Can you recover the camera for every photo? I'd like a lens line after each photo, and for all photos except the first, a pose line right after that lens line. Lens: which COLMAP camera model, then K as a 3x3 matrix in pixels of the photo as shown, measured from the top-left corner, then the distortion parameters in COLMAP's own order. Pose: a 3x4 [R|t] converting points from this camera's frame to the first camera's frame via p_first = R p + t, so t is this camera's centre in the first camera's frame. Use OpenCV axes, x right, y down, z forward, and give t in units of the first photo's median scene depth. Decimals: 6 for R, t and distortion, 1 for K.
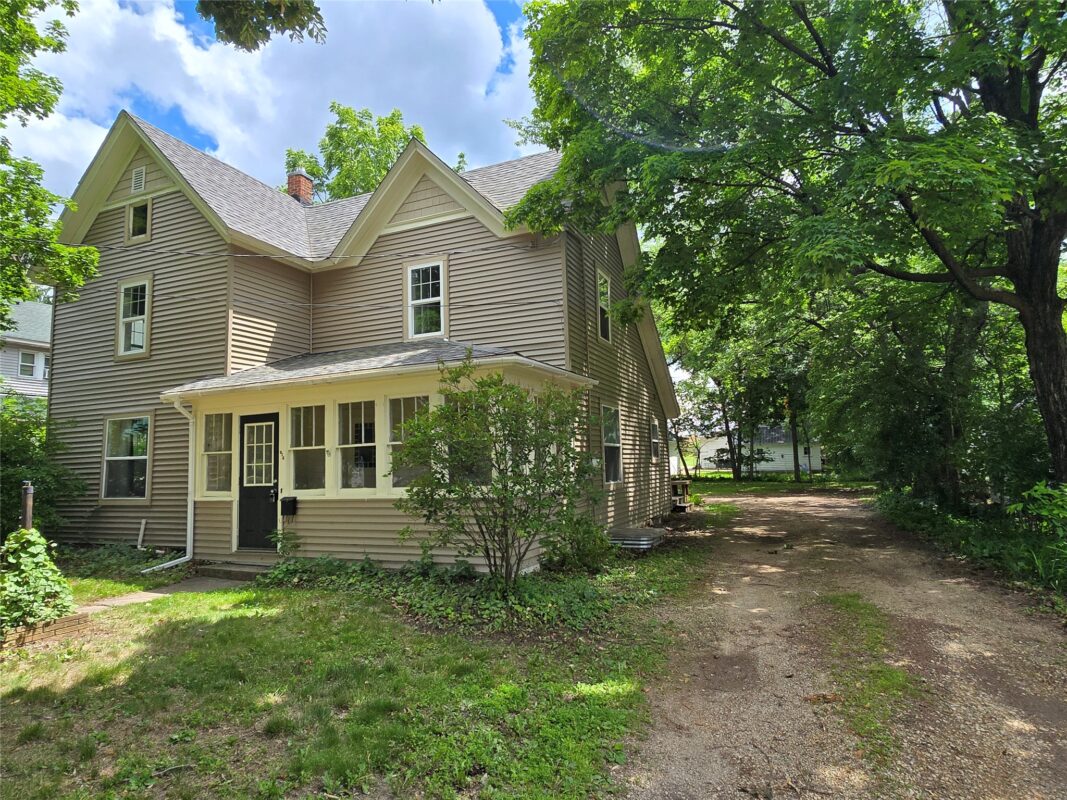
lens RADIAL K [[430.2, 0, 614.8], [0, 430.2, 412.3], [0, 0, 1]] dist [-0.000251, 0.000036]
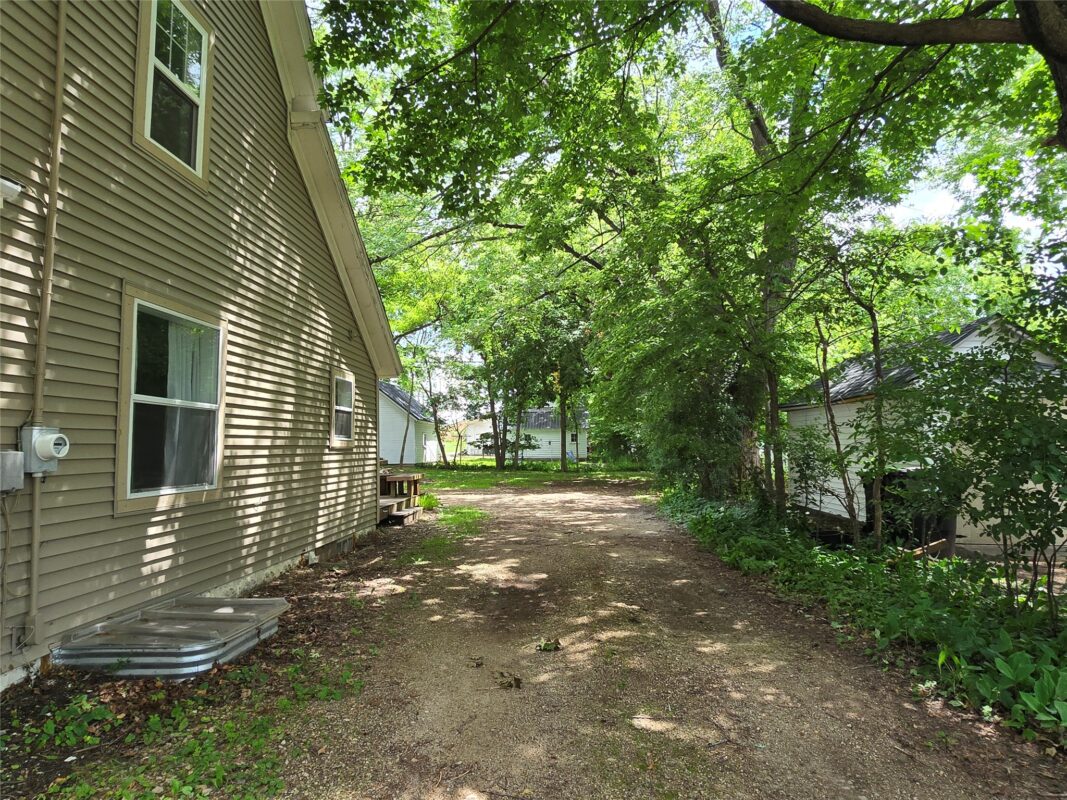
lens RADIAL K [[436.7, 0, 529.4], [0, 436.7, 397.8], [0, 0, 1]] dist [-0.001527, 0.000098]
pose [[0.948060, 0.053988, 0.313476, 0.077774], [-0.054645, 0.998483, -0.006696, 0.022236], [-0.313362, -0.010782, 0.949572, 0.196401]]
